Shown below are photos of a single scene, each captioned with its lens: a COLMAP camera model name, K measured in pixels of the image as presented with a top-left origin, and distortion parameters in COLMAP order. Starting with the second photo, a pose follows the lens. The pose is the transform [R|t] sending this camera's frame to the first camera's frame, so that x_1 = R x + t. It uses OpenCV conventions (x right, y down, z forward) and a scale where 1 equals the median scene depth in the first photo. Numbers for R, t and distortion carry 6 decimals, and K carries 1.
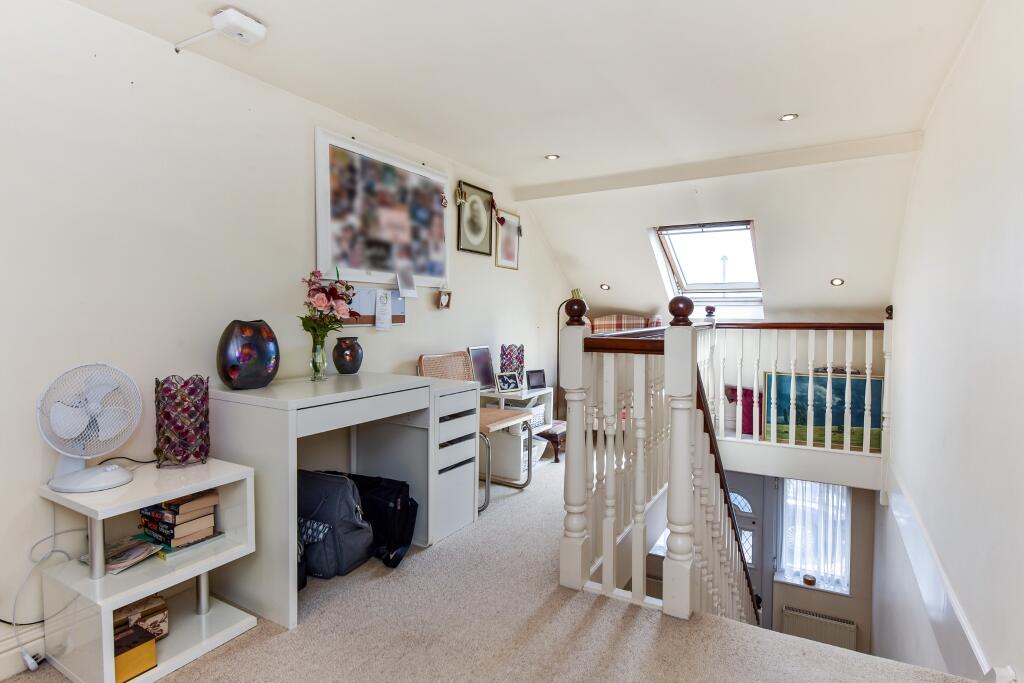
lens RADIAL K [[524.2, 0, 512.0], [0, 524.2, 341.5], [0, 0, 1]] dist [0.000754, 0.000089]
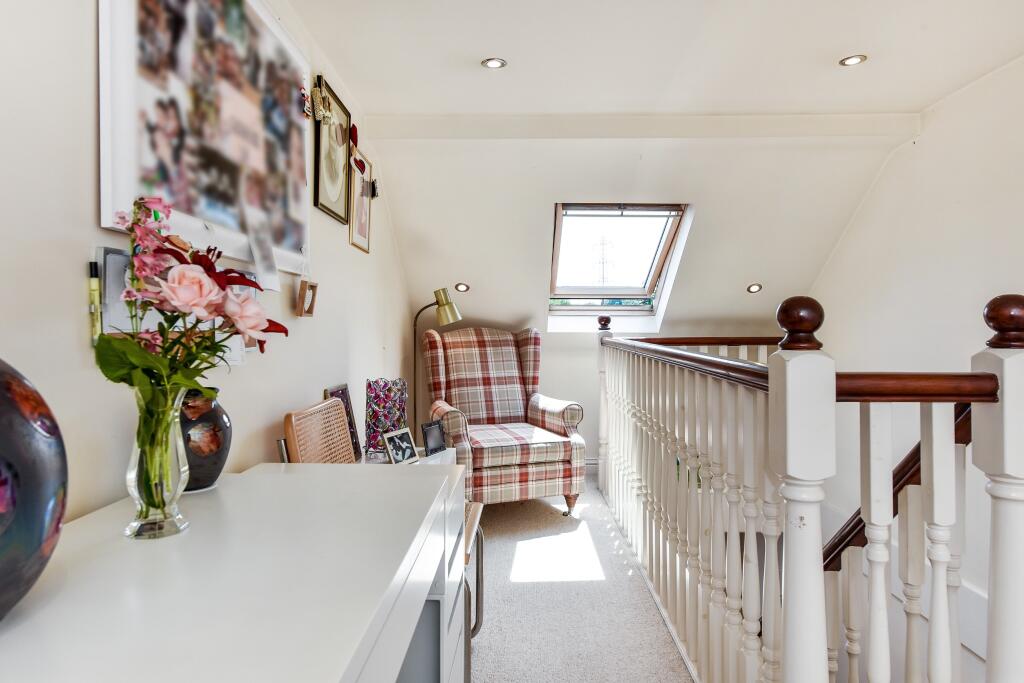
lens RADIAL K [[635.0, 0, 512.0], [0, 635.0, 341.5], [0, 0, 1]] dist [-0.005288, -0.000379]
pose [[0.870178, -0.011210, 0.492611, -0.239242], [0.025458, 0.999429, -0.022226, -0.018197], [-0.492080, 0.031881, 0.869966, 0.344775]]
